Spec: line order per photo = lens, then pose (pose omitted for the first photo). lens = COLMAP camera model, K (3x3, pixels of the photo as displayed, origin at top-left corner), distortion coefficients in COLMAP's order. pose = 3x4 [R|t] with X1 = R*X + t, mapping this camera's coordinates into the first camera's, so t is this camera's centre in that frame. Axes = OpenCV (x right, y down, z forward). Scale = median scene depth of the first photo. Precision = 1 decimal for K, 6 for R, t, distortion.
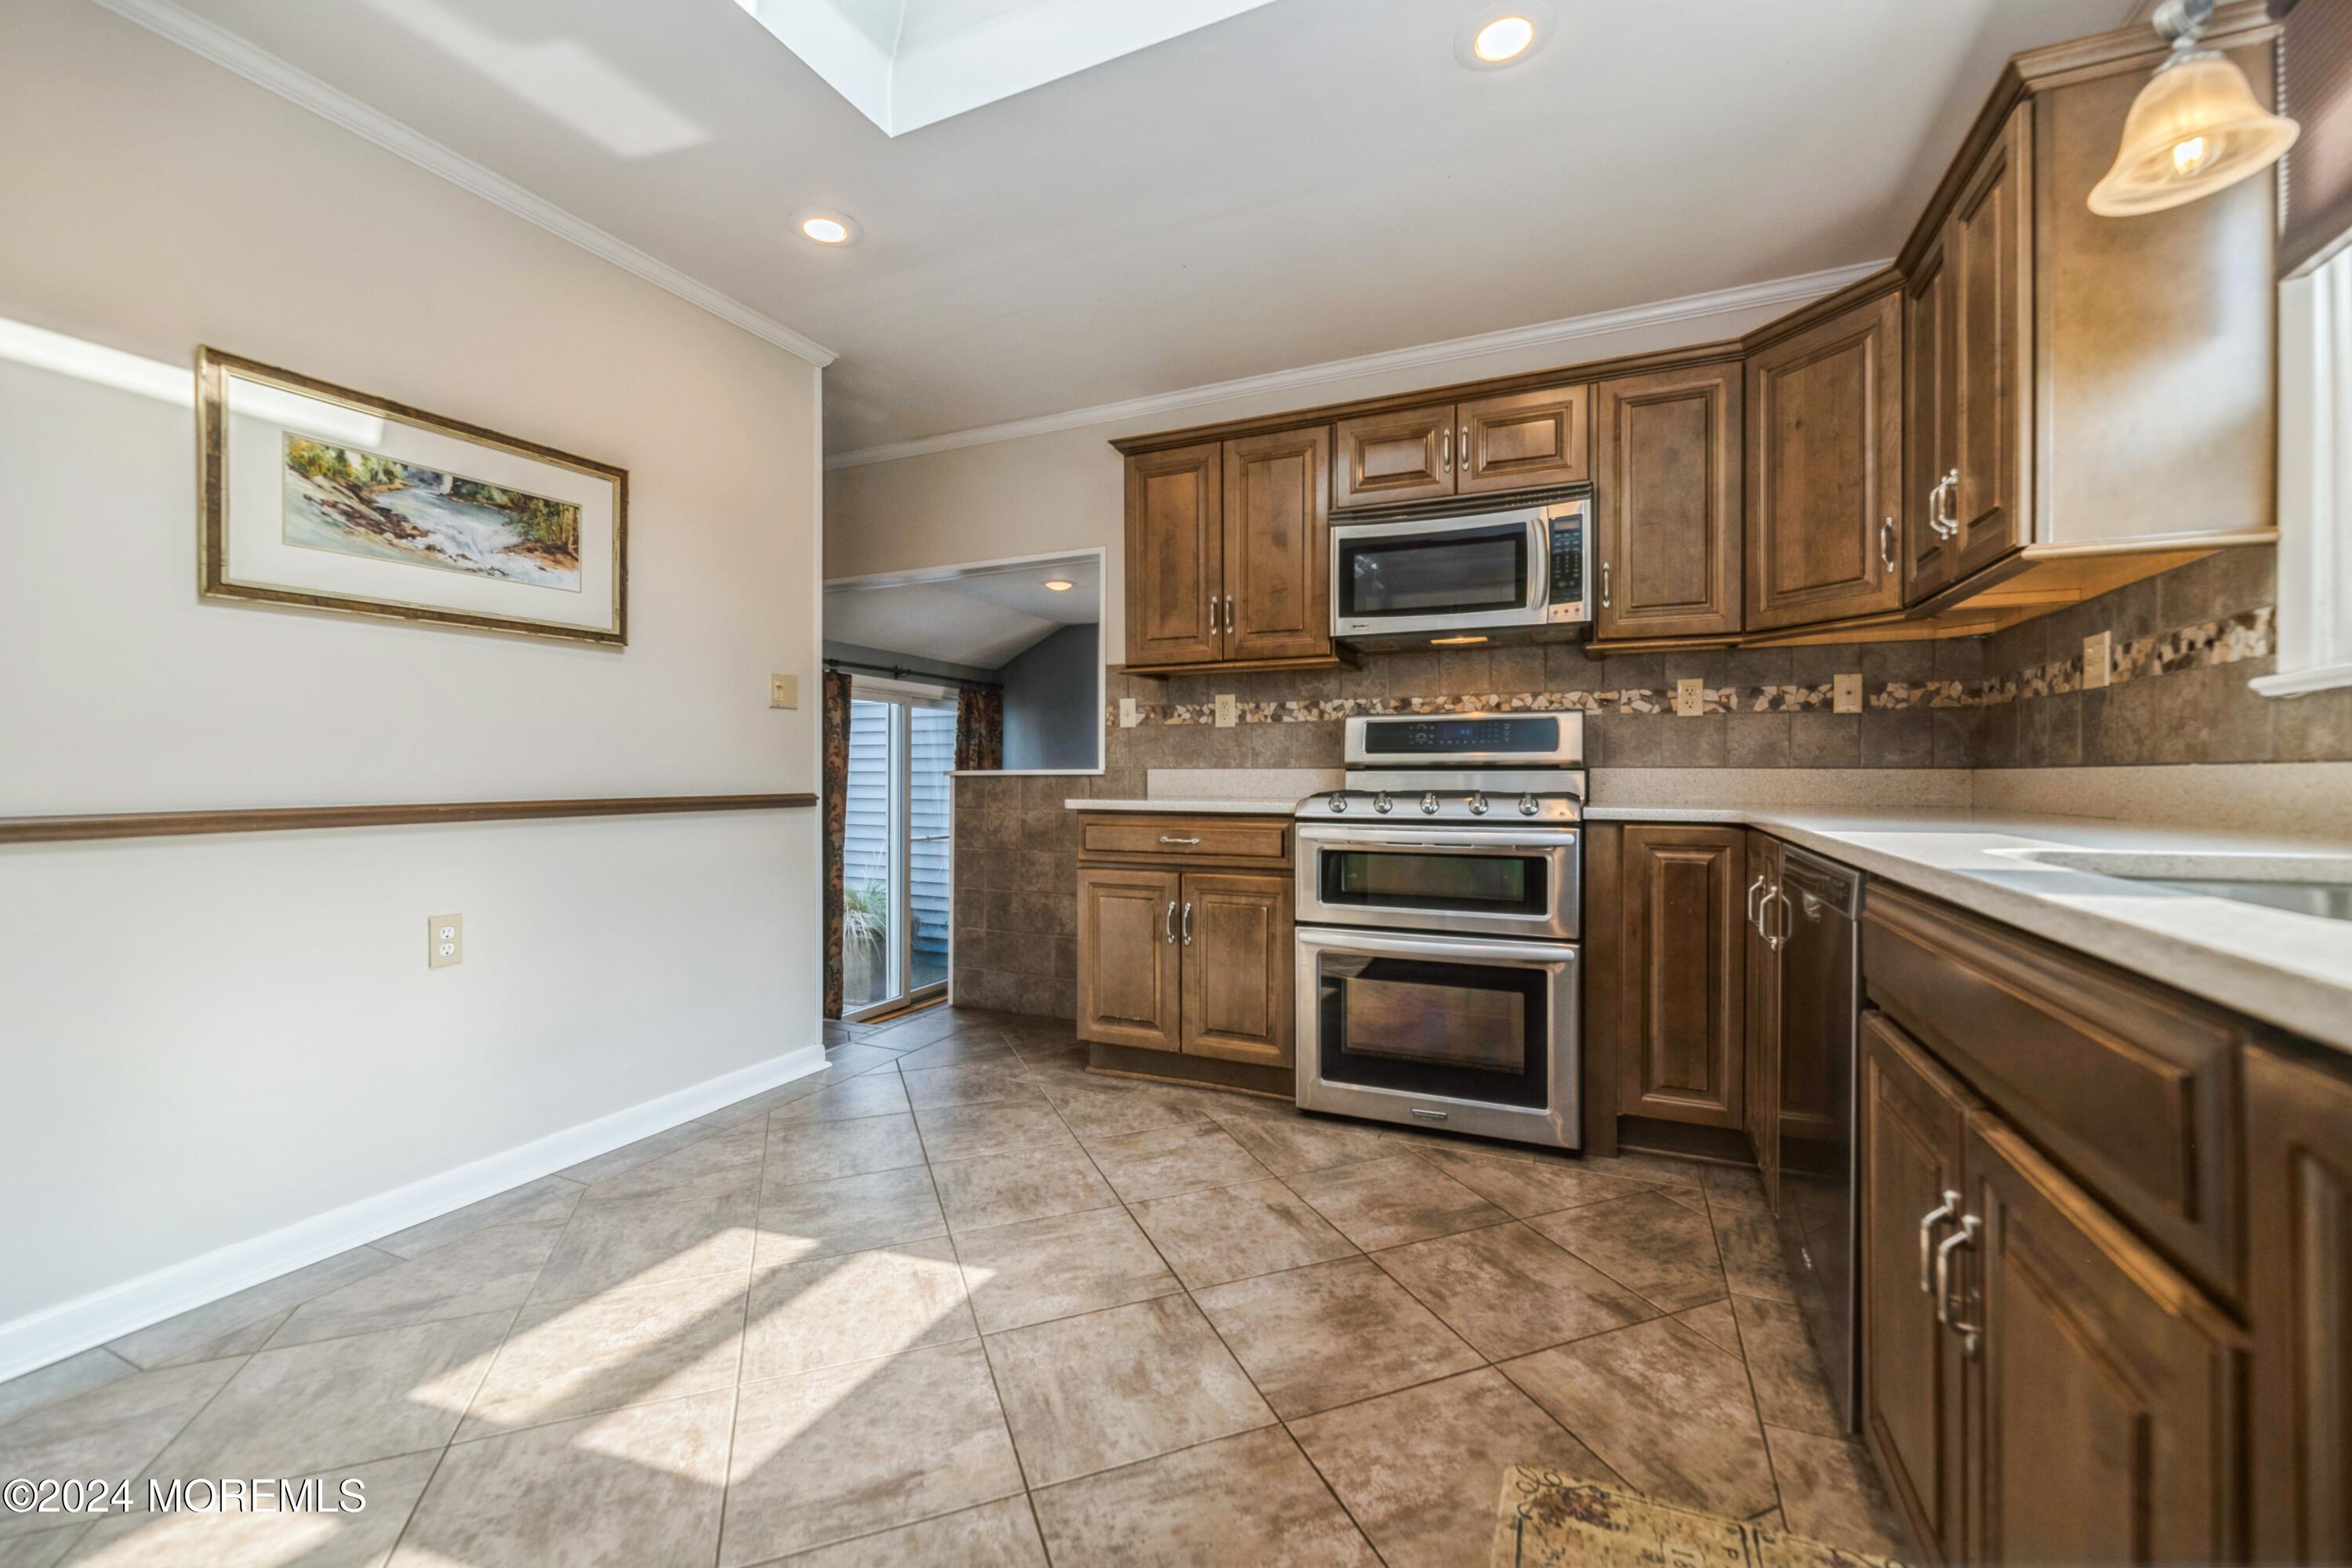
lens RADIAL K [[963.8, 0, 1163.6], [0, 963.8, 766.7], [0, 0, 1]] dist [0.000016, -0.000459]
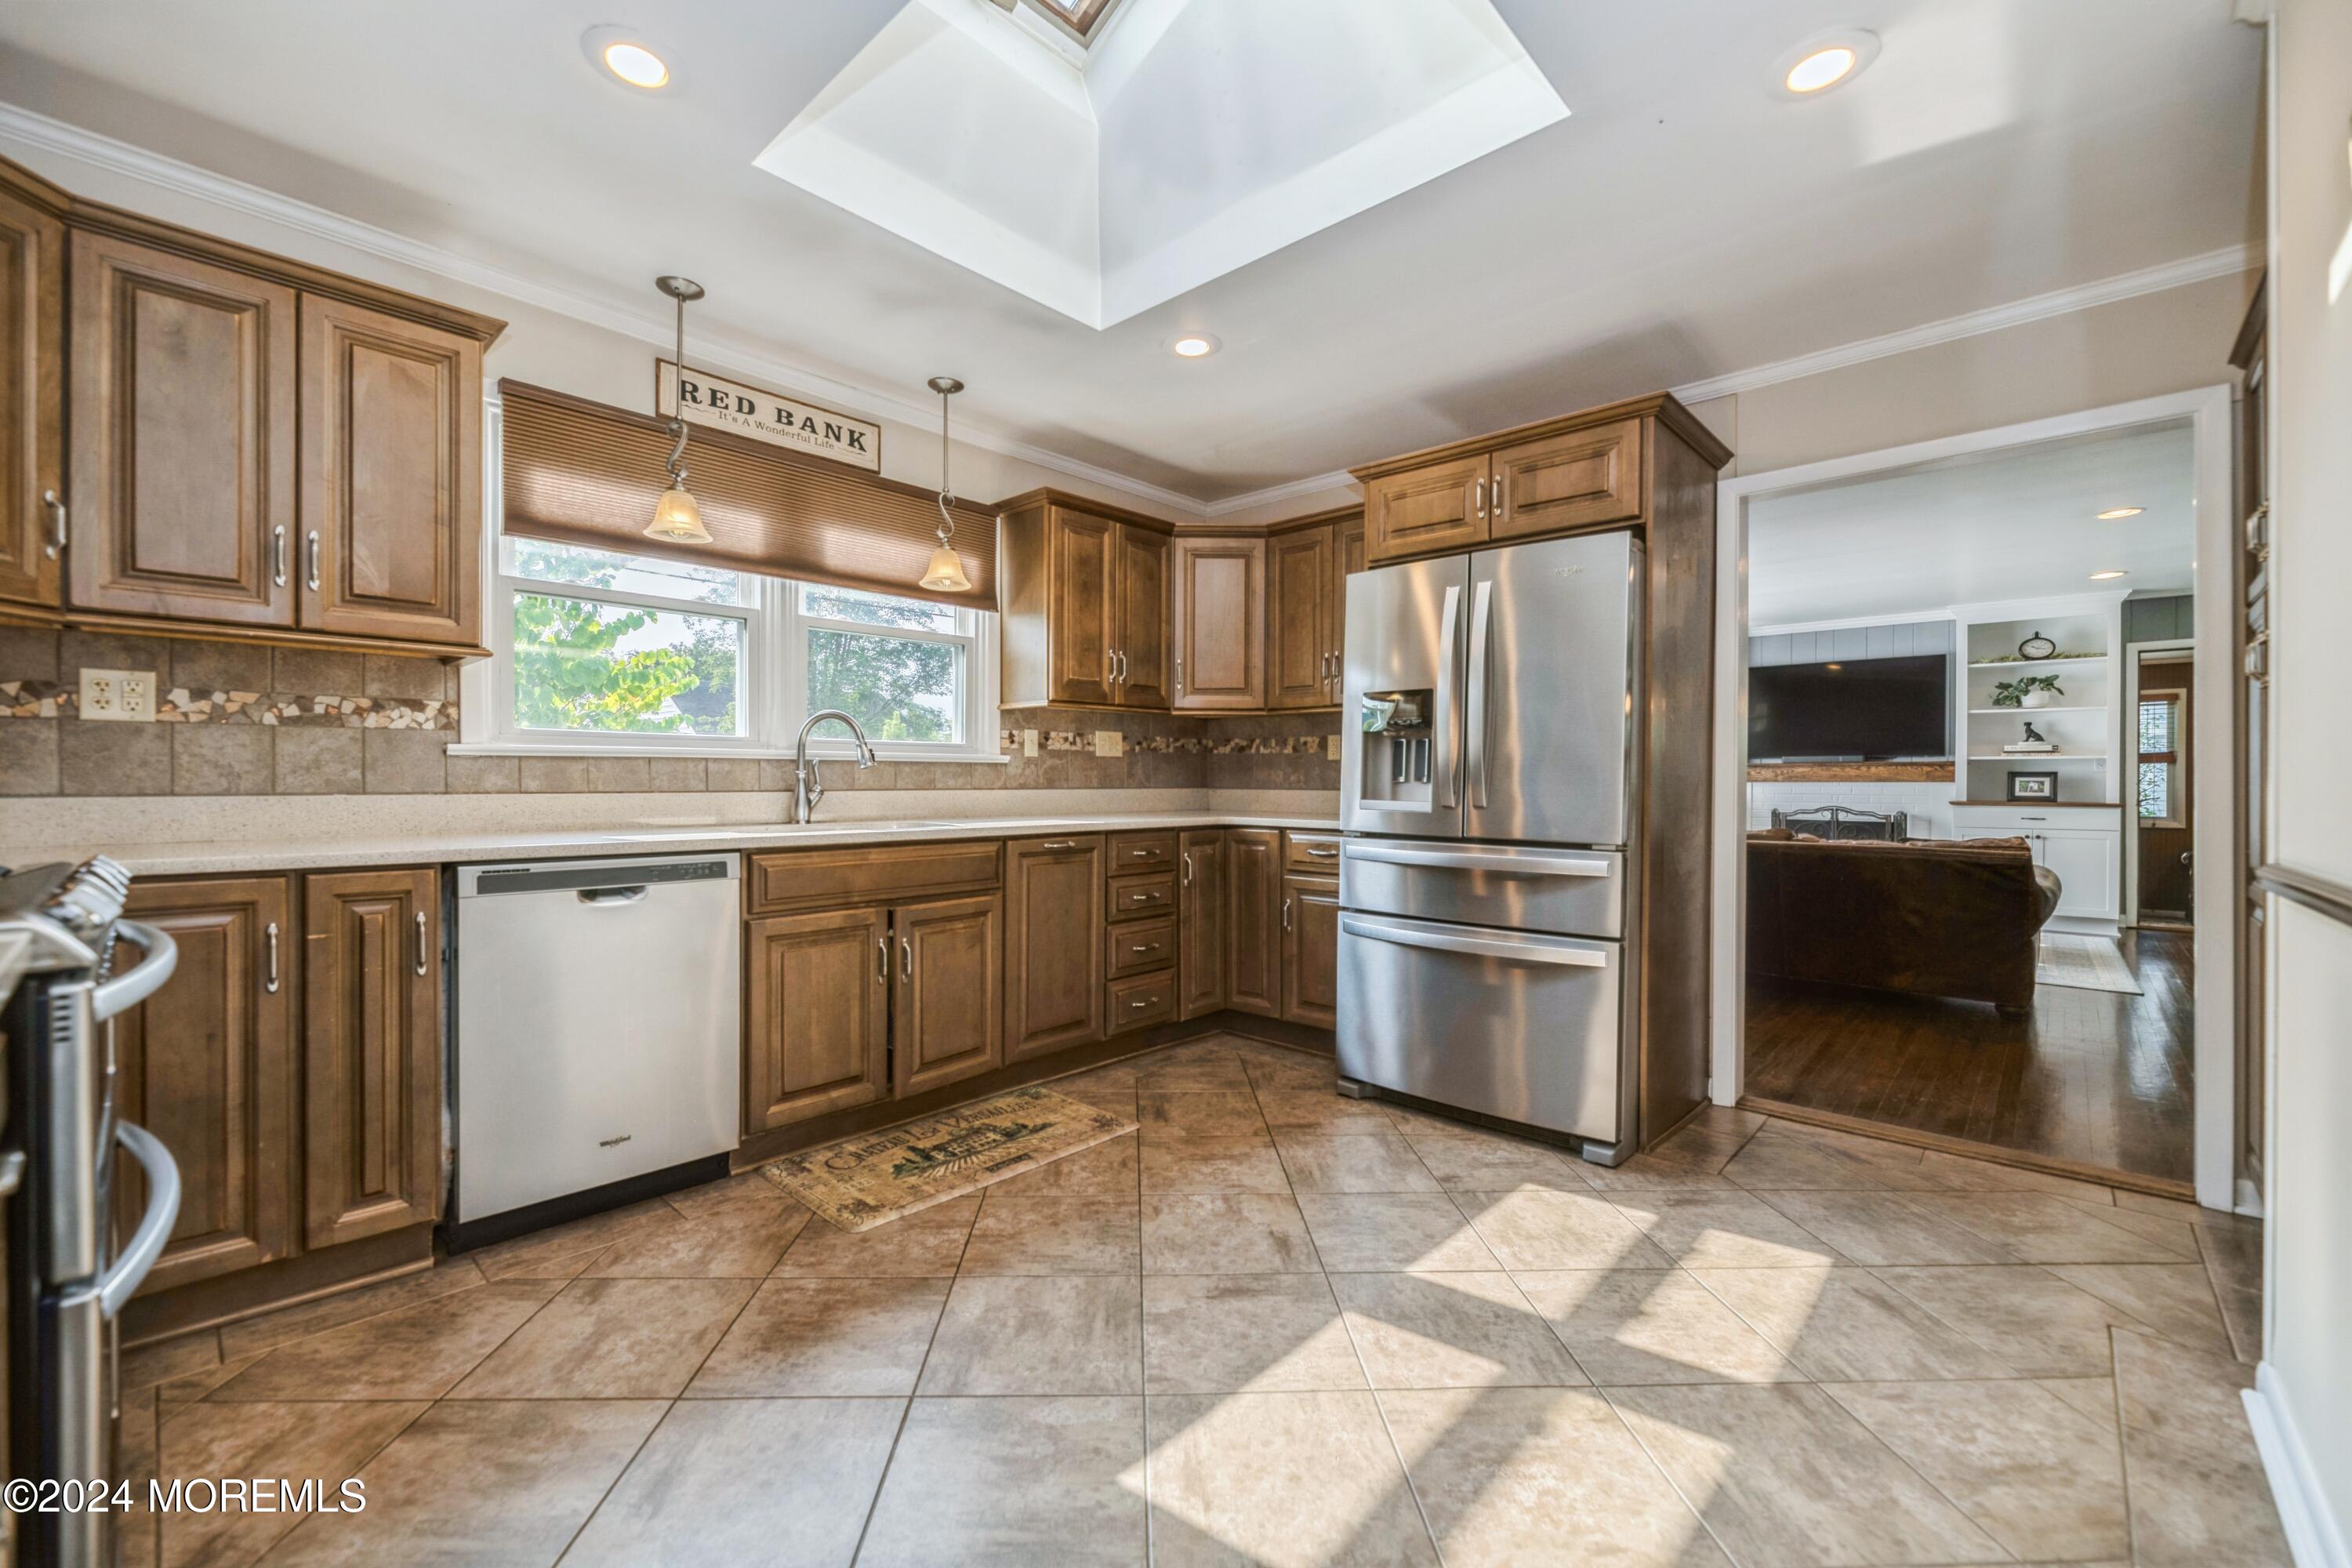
lens RADIAL K [[959.3, 0, 1176.0], [0, 959.3, 784.0], [0, 0, 1]] dist [0.001234, 0.000262]
pose [[-0.954548, -0.003616, 0.298034, -0.308904], [-0.005612, 0.999967, -0.005842, -0.010030], [-0.298003, -0.007249, -0.954537, 1.170850]]
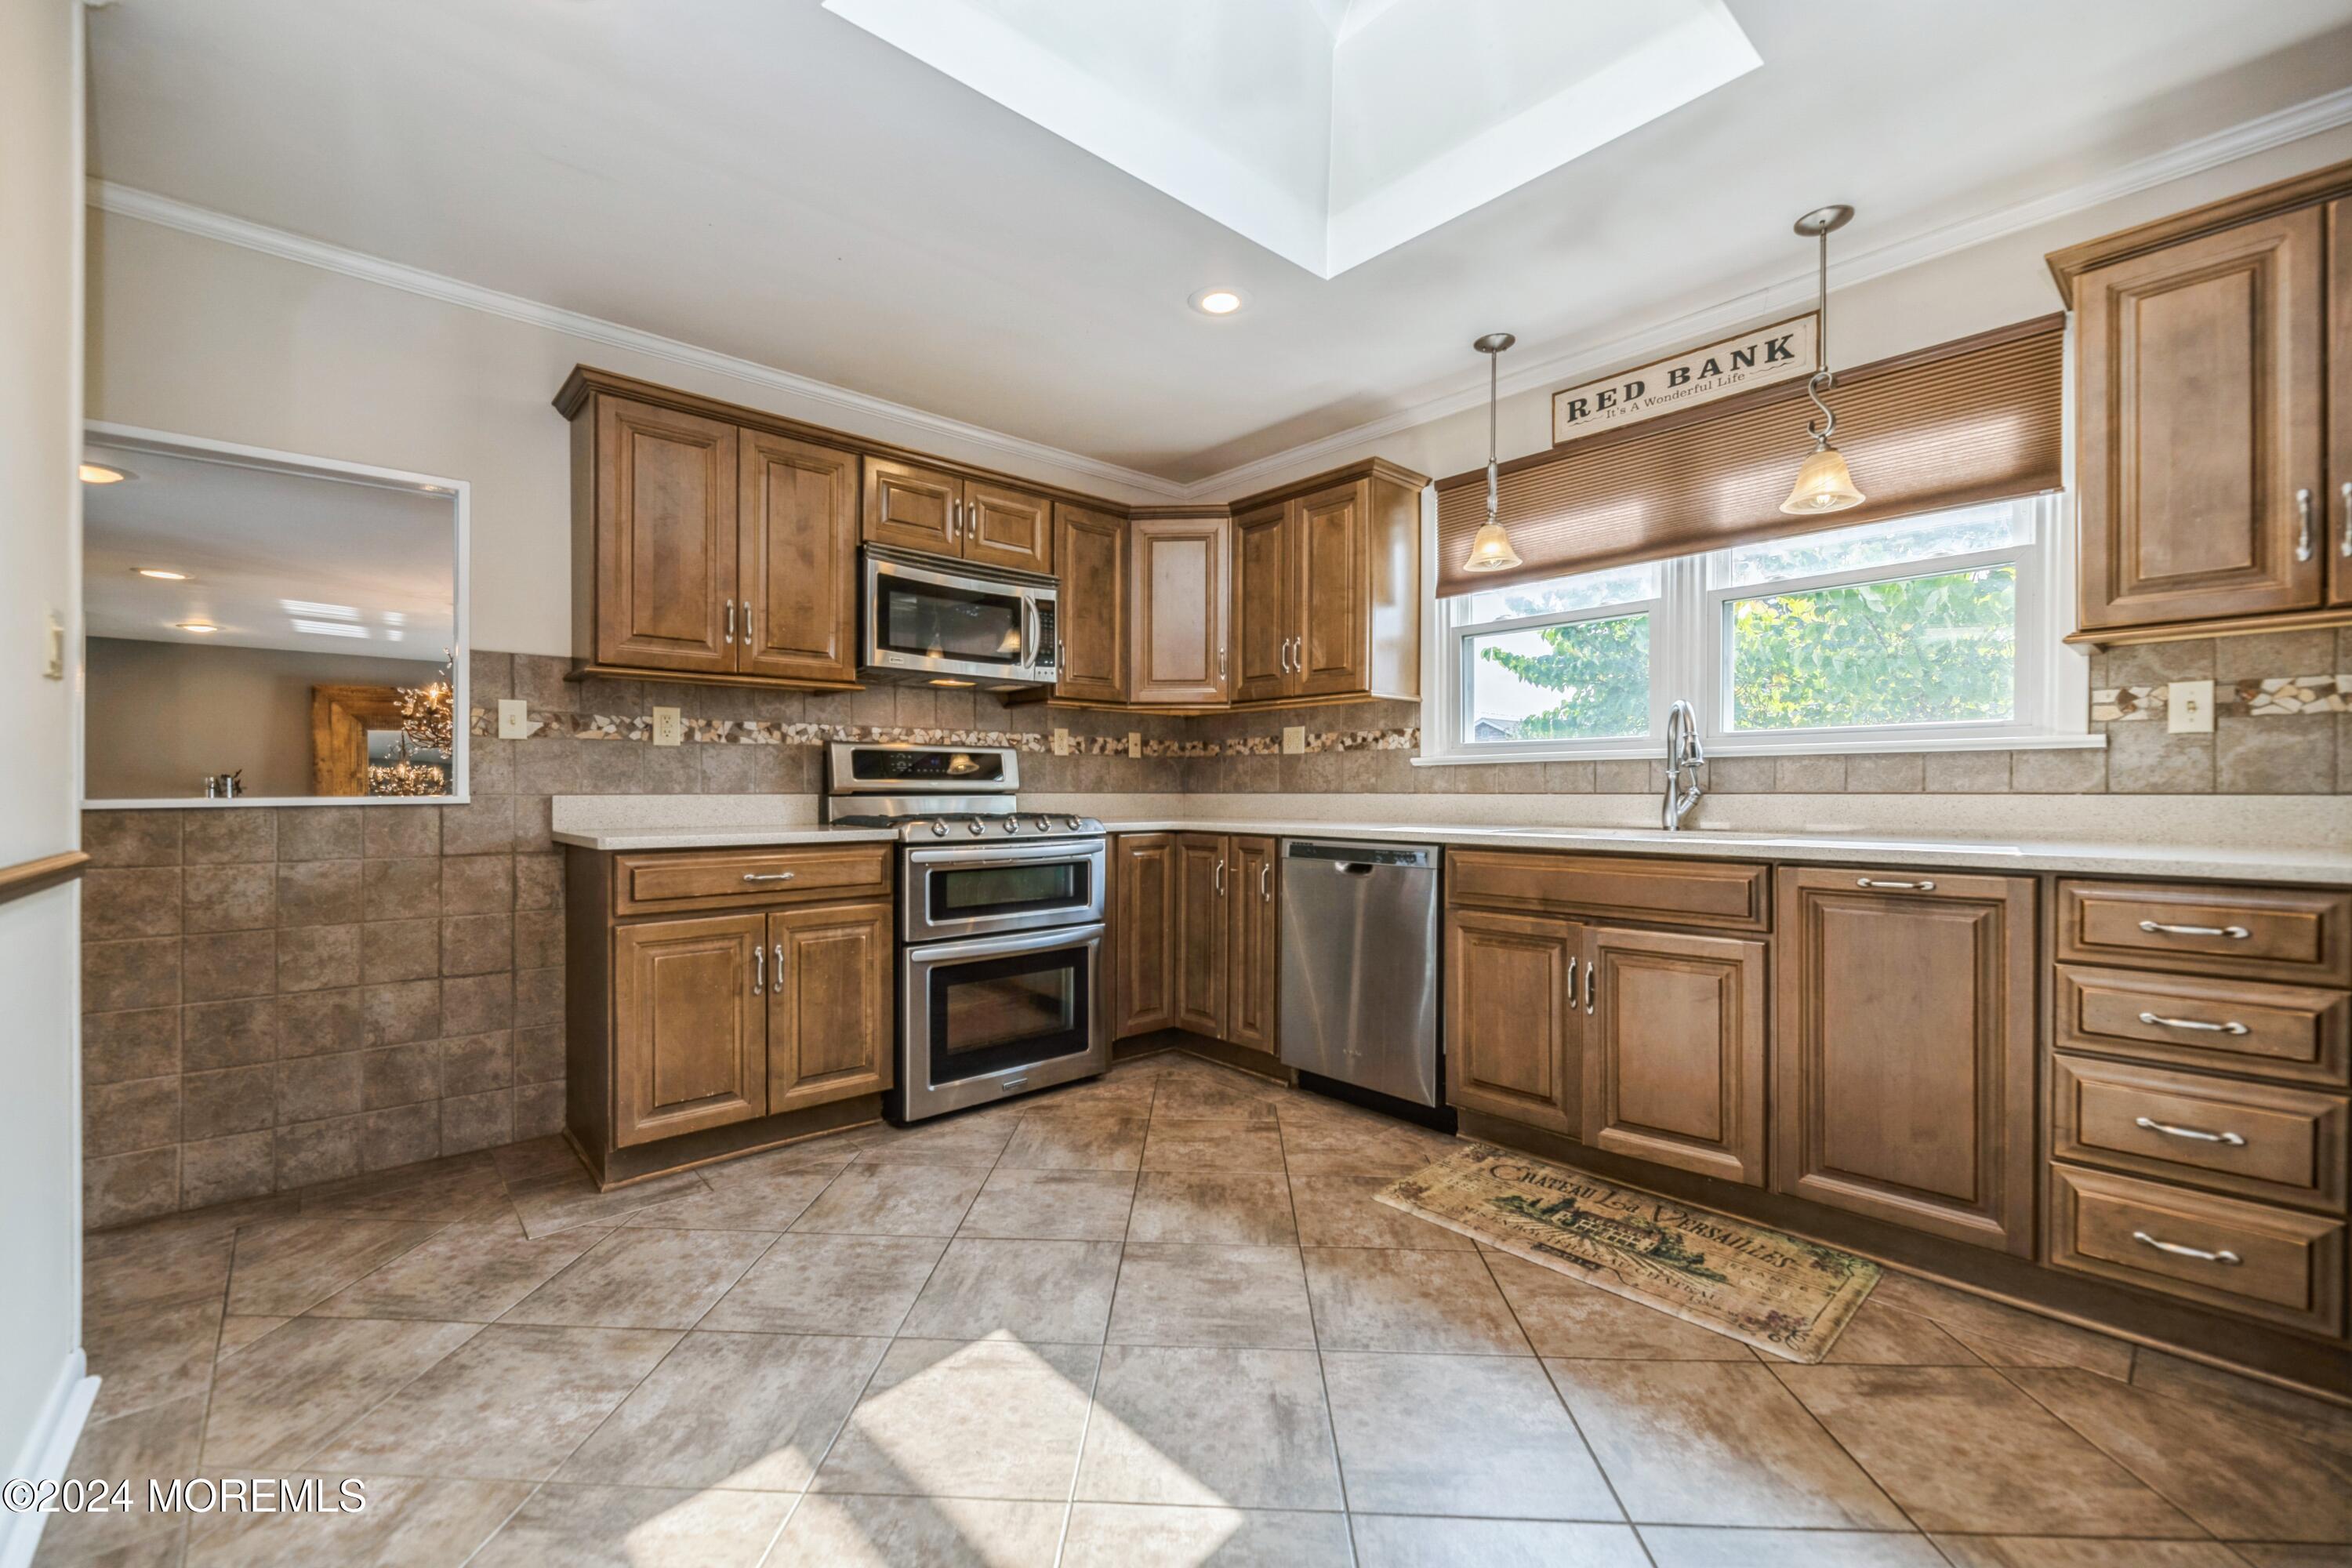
lens RADIAL K [[975.5, 0, 1167.7], [0, 975.5, 792.0], [0, 0, 1]] dist [0.012304, -0.000136]
pose [[0.392144, -0.004236, 0.919894, -0.697678], [-0.006250, 0.999954, 0.007269, -0.011469], [-0.919882, -0.008600, 0.392100, 0.319409]]
